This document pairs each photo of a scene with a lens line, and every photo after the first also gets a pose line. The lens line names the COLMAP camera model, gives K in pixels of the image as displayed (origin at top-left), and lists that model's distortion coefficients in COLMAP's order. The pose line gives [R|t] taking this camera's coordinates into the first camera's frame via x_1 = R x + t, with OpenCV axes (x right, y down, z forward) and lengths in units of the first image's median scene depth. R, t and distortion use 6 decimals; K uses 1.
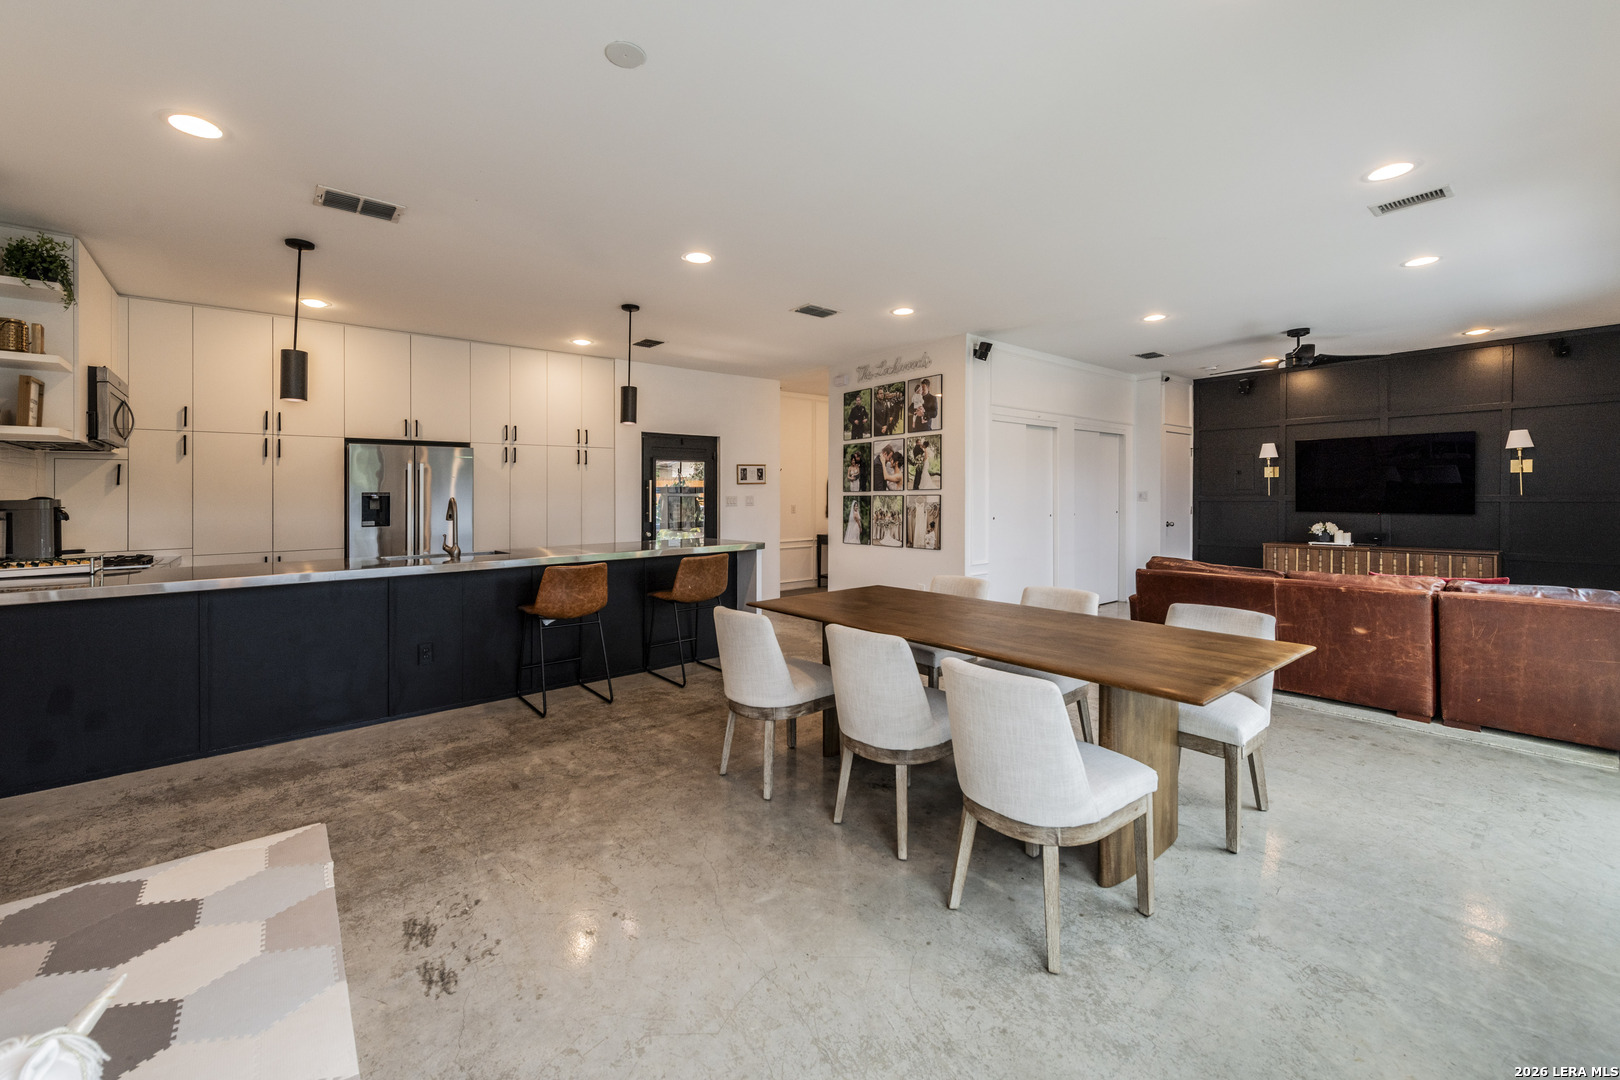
lens RADIAL K [[650.5, 0, 805.9], [0, 650.5, 501.1], [0, 0, 1]] dist [0.003444, -0.000069]
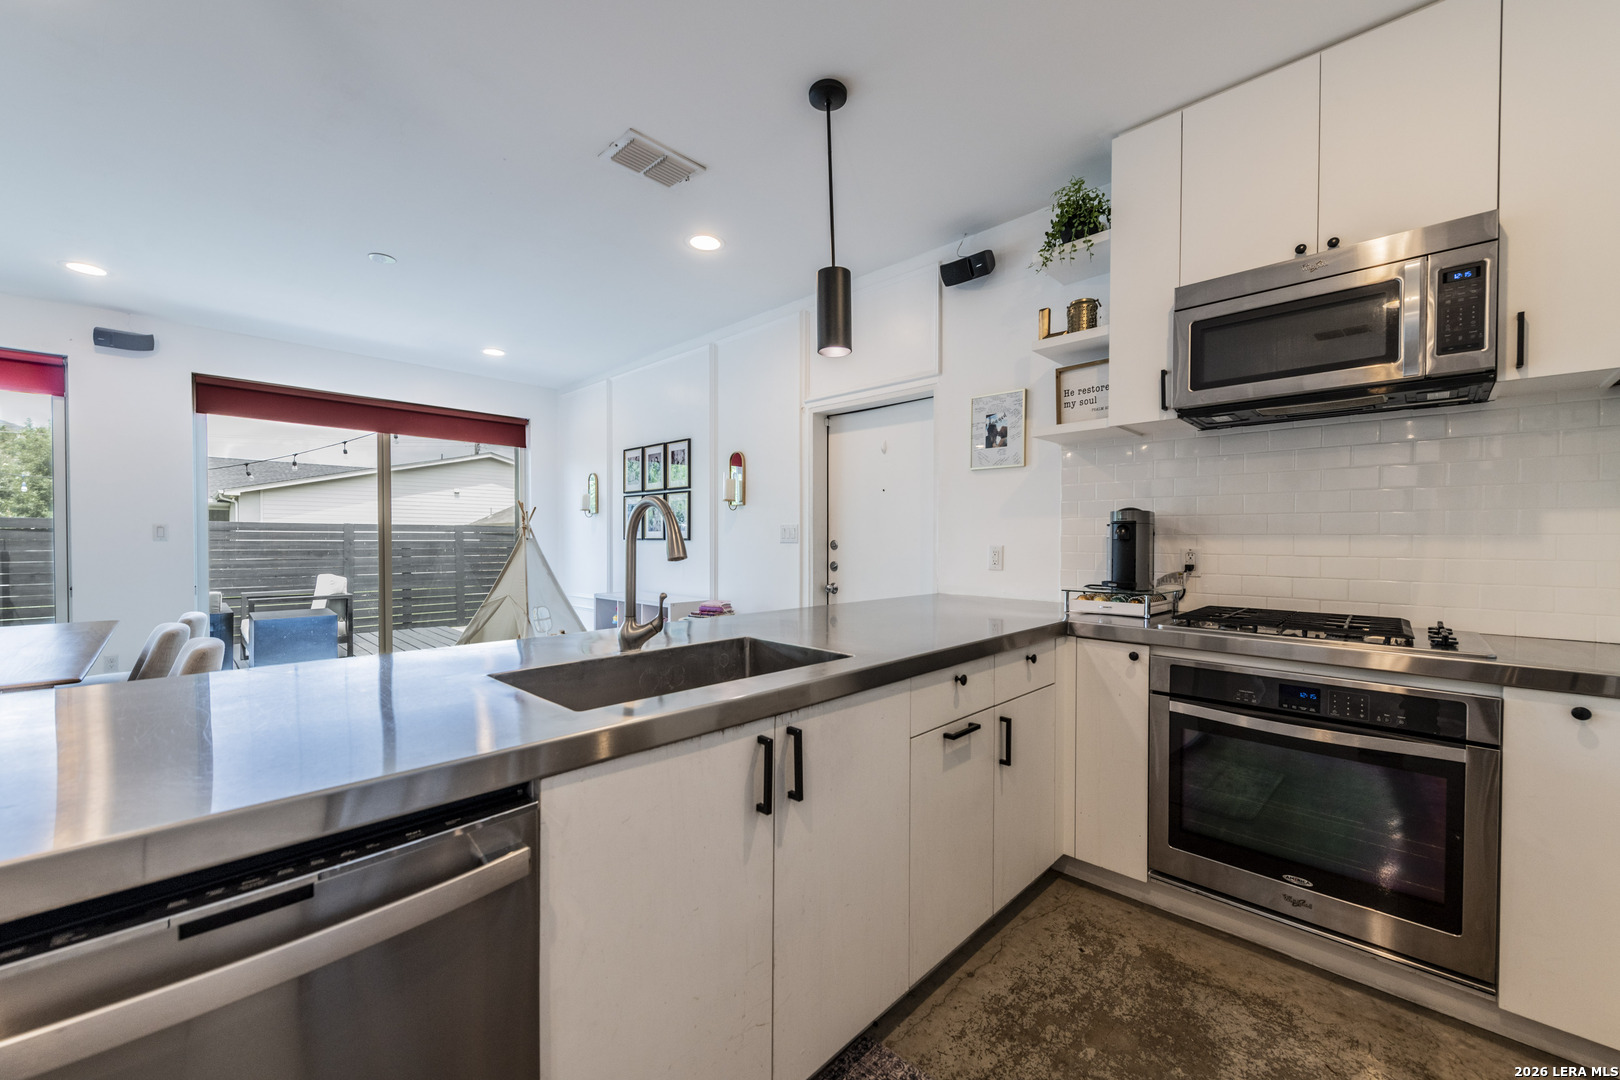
lens RADIAL K [[632.4, 0, 812.5], [0, 632.4, 544.5], [0, 0, 1]] dist [0.018240, -0.005592]
pose [[-0.993132, 0.010080, -0.116562, -0.516264], [0.008461, 0.999861, 0.014377, 0.015925], [0.116691, 0.013292, -0.993079, 1.195325]]
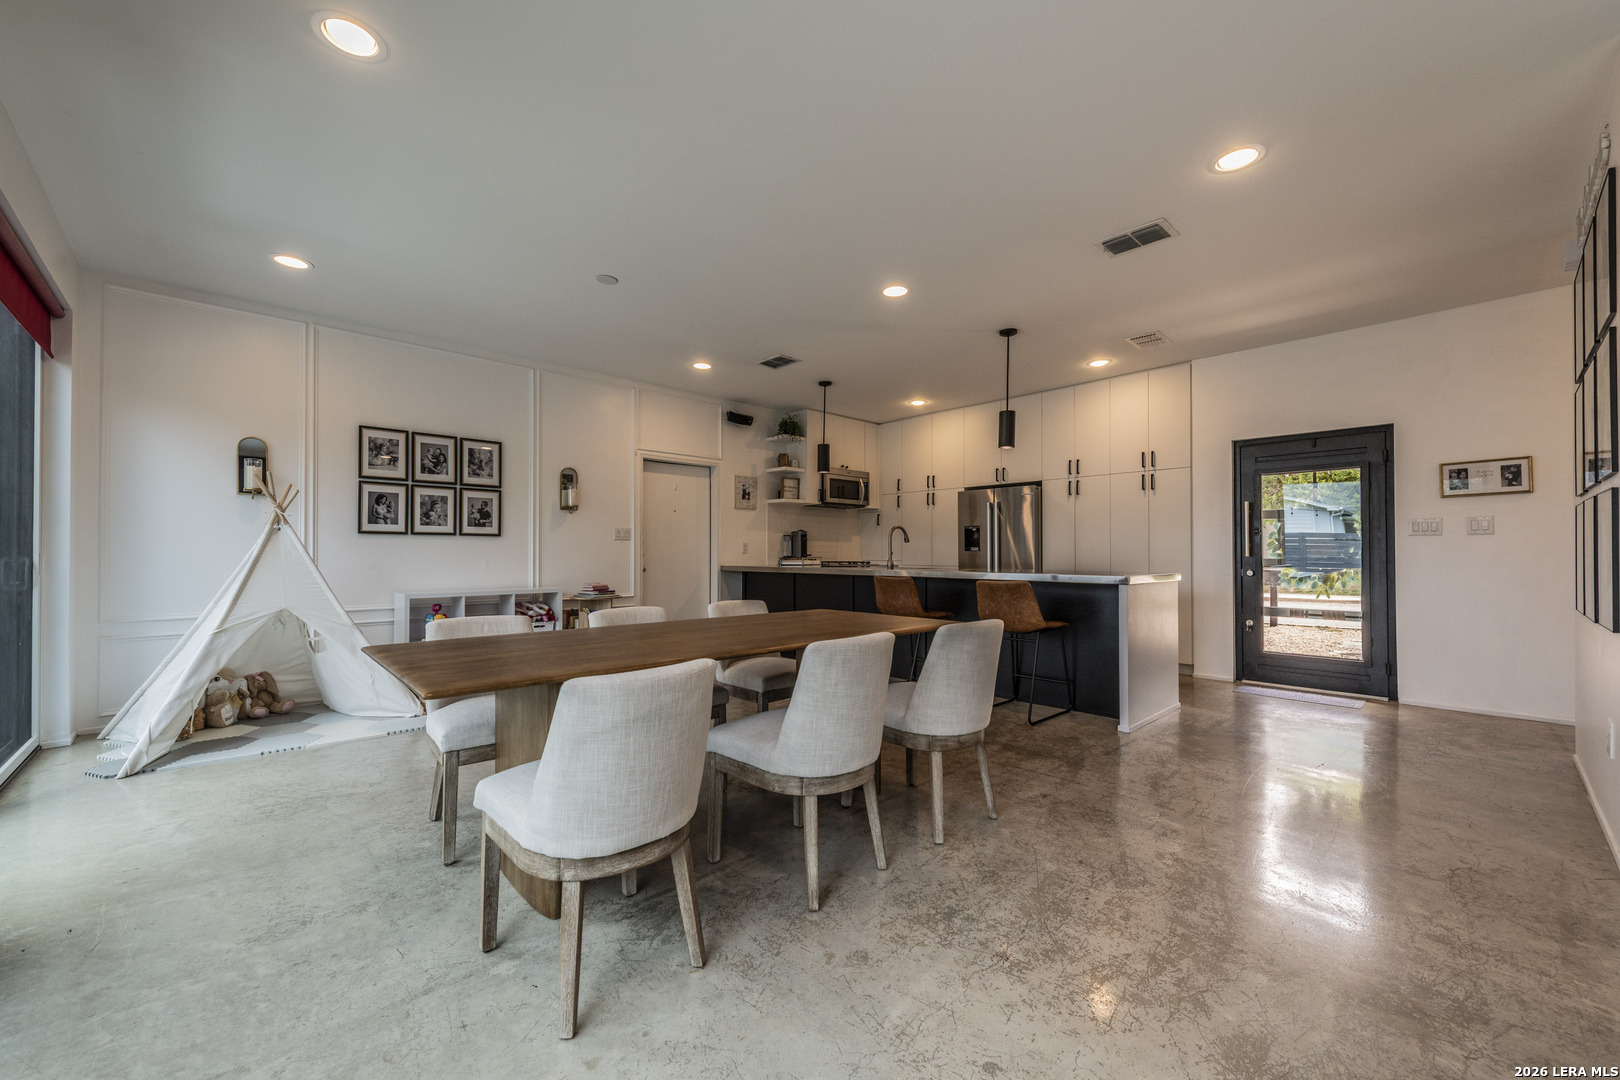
lens RADIAL K [[632.4, 0, 812.5], [0, 632.4, 544.5], [0, 0, 1]] dist [0.018240, -0.005592]
pose [[0.063566, -0.003487, -0.997972, 0.687252], [-0.008175, 0.999959, -0.004015, 0.036243], [0.997944, 0.008413, 0.063535, 0.643353]]
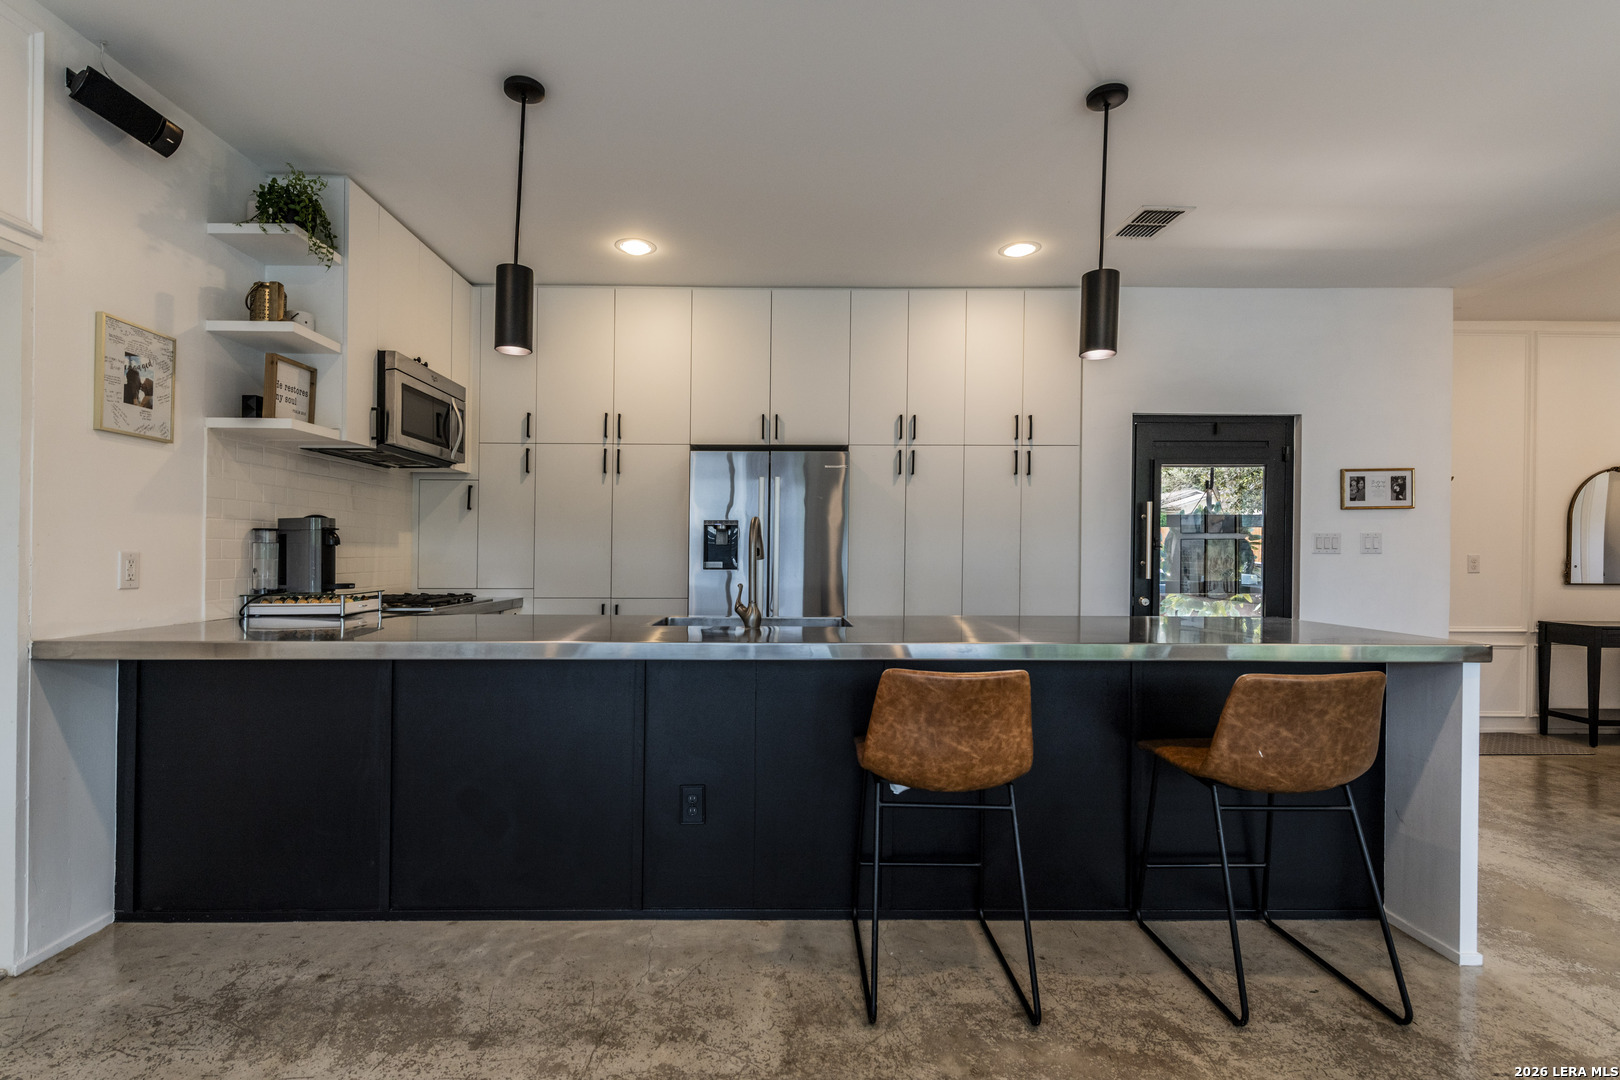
lens RADIAL K [[757.8, 0, 782.5], [0, 757.8, 544.4], [0, 0, 1]] dist [0.012043, -0.001164]
pose [[0.775050, 0.007416, -0.631857, -0.109140], [-0.016620, 0.999824, -0.008651, 0.019881], [0.631682, 0.017207, 0.775037, 0.458107]]
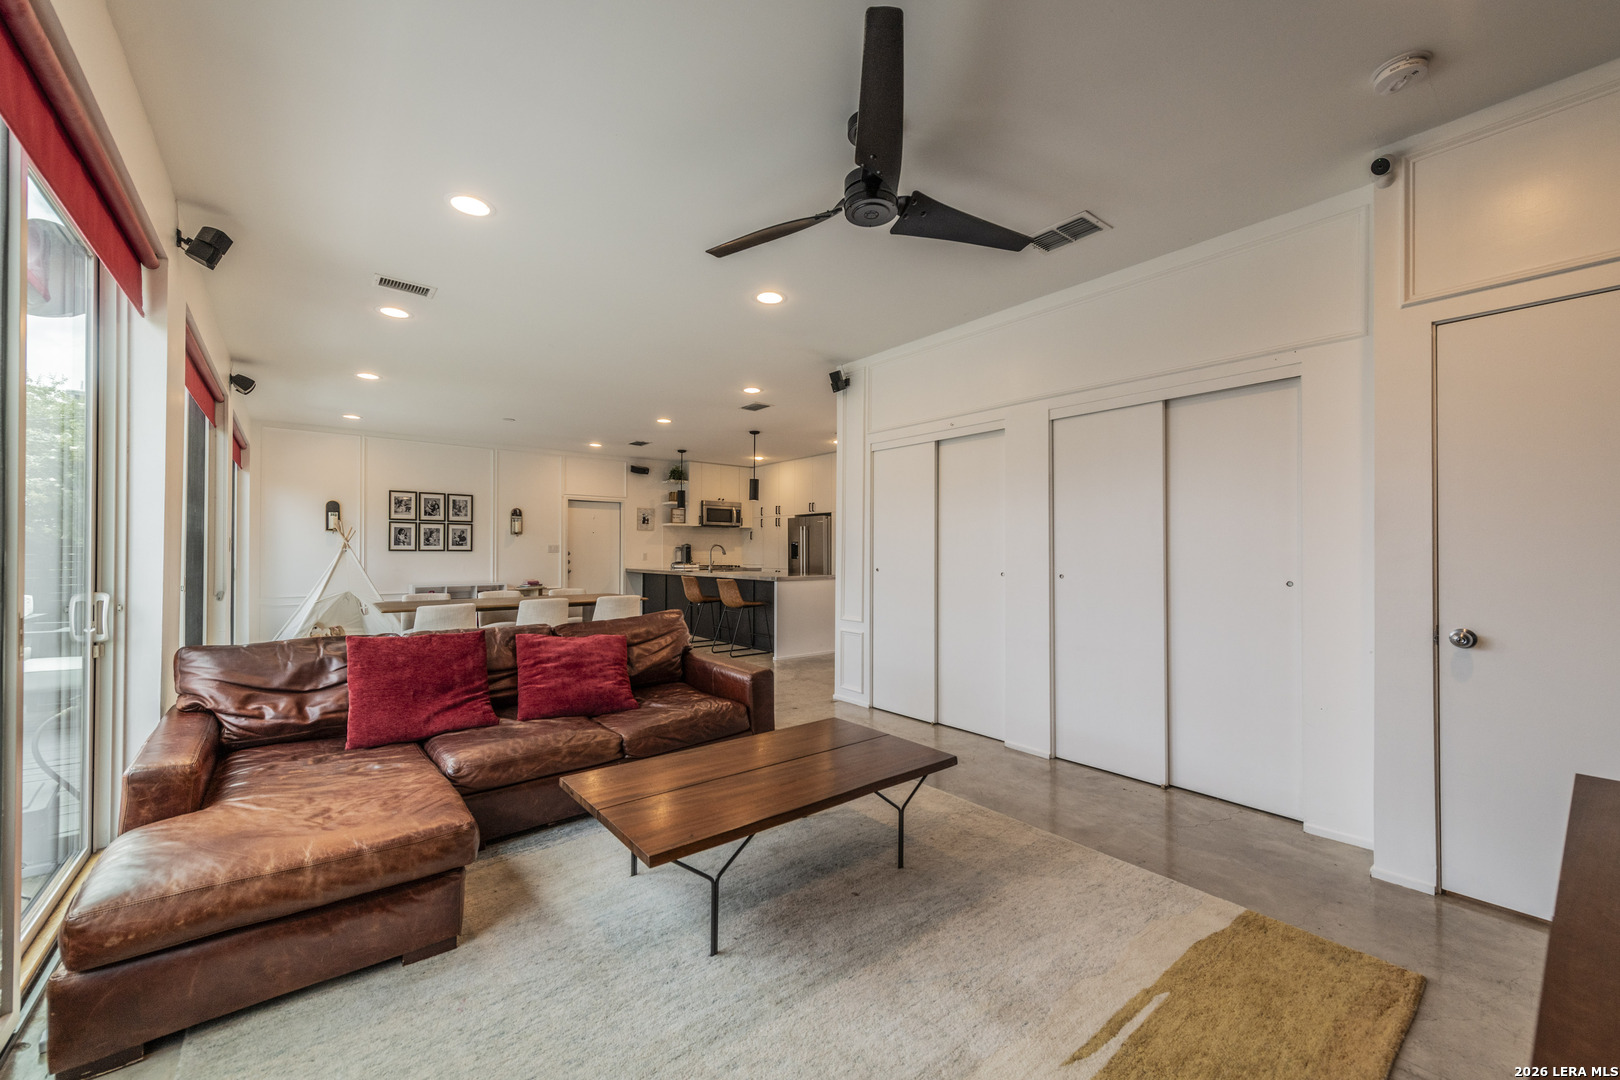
lens RADIAL K [[632.4, 0, 812.5], [0, 632.4, 544.5], [0, 0, 1]] dist [0.018240, -0.005592]
pose [[-0.008907, -0.000063, -0.999960, 1.383656], [-0.009459, 0.999955, 0.000021, -0.006639], [0.999916, 0.009459, -0.008907, 1.173020]]
